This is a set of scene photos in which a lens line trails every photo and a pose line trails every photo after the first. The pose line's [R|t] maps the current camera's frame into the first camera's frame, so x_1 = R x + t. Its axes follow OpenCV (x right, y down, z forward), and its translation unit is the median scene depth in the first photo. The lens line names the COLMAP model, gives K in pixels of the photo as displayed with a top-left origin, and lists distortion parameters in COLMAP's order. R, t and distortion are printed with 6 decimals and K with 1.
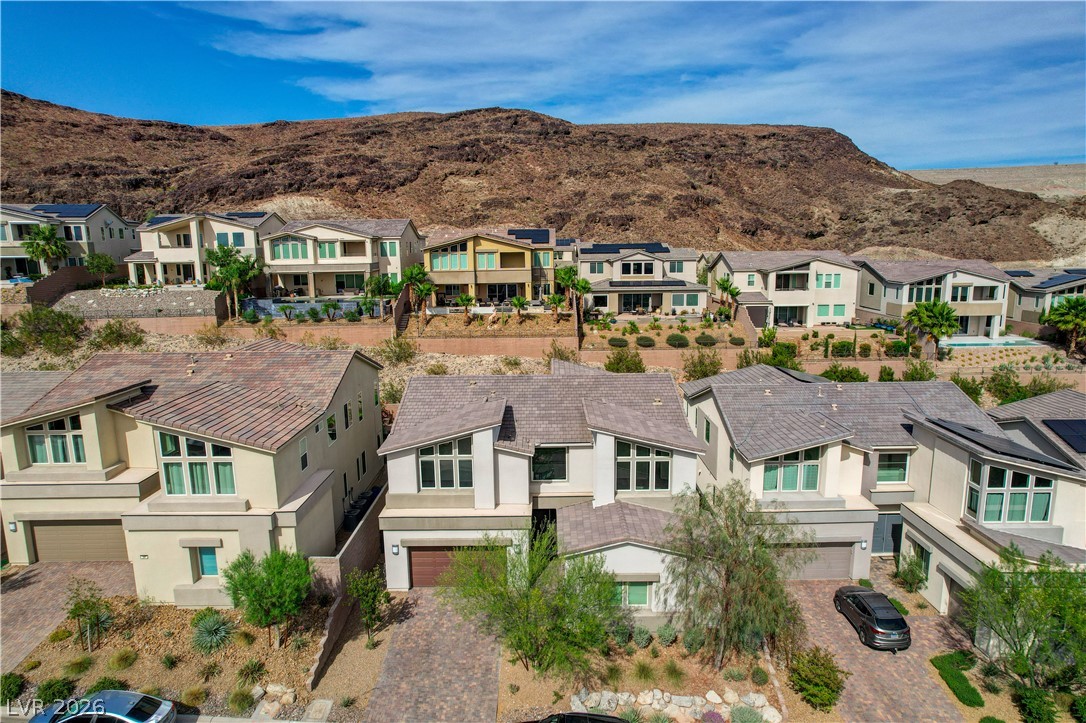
lens RADIAL K [[690.7, 0, 546.9], [0, 690.7, 372.2], [0, 0, 1]] dist [-0.063851, 0.069156]
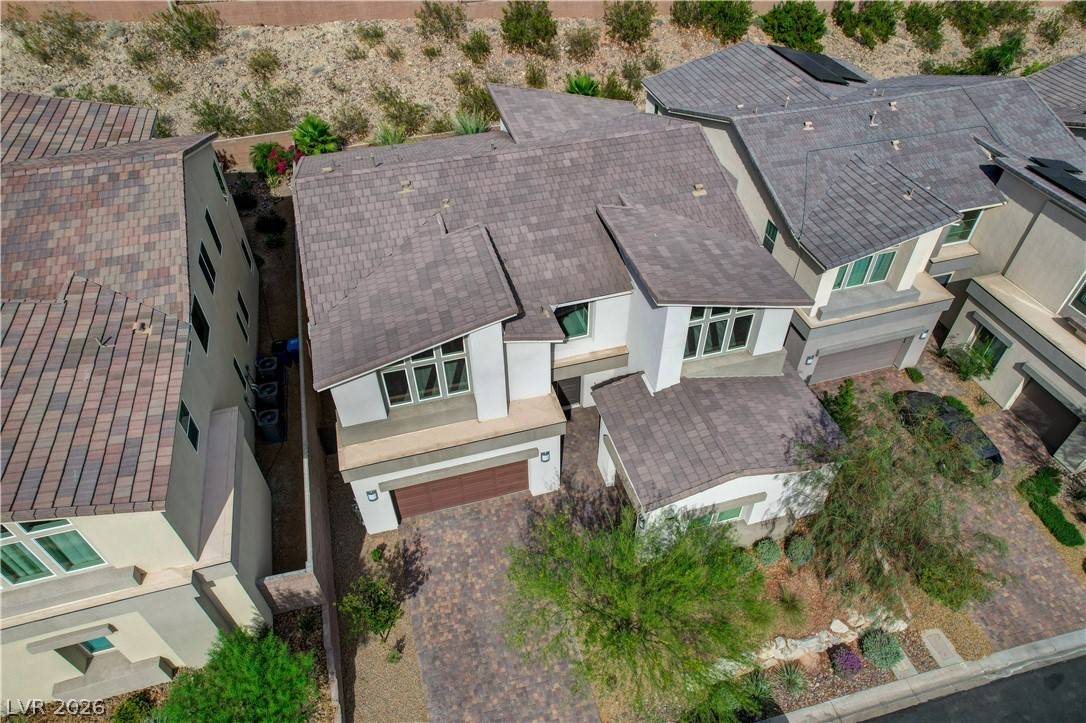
lens RADIAL K [[690.7, 0, 546.9], [0, 690.7, 372.2], [0, 0, 1]] dist [-0.063851, 0.069156]
pose [[0.961987, -0.187777, 0.198294, -0.164424], [0.048454, 0.831938, 0.552748, -0.207082], [-0.268762, -0.522128, 0.809413, 0.462261]]
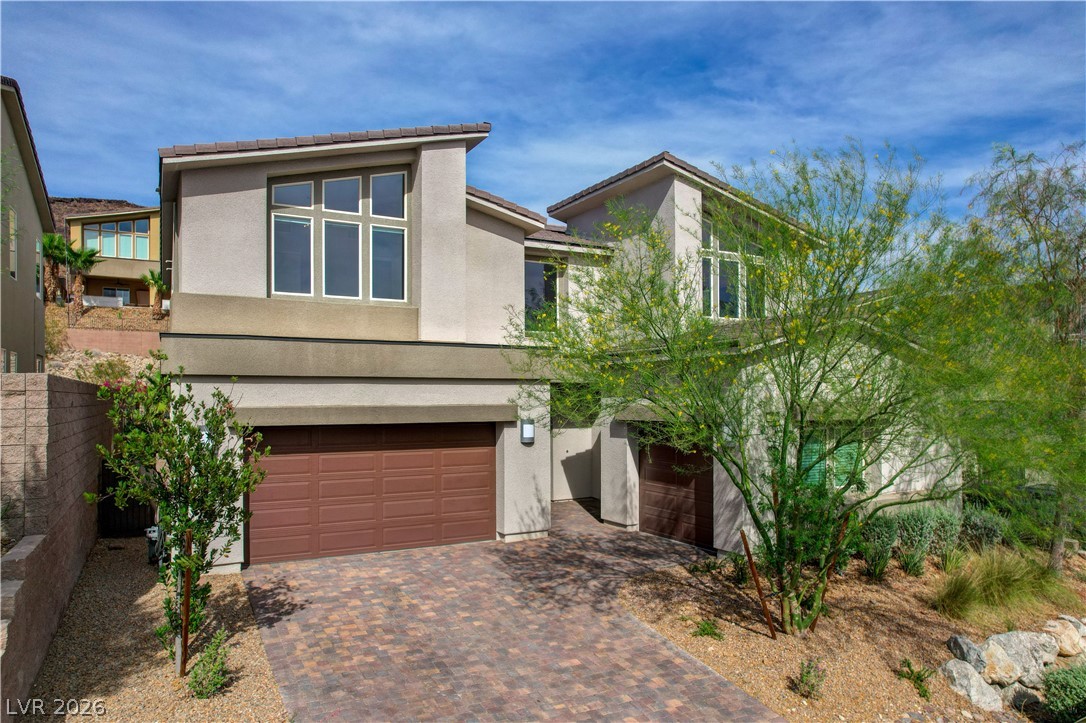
lens RADIAL K [[708.1, 0, 541.2], [0, 708.1, 395.8], [0, 0, 1]] dist [-0.059083, 0.080699]
pose [[0.880723, 0.007389, 0.473574, -0.237097], [0.083119, 0.981950, -0.169900, 0.305591], [-0.466281, 0.188998, 0.864212, 0.612268]]
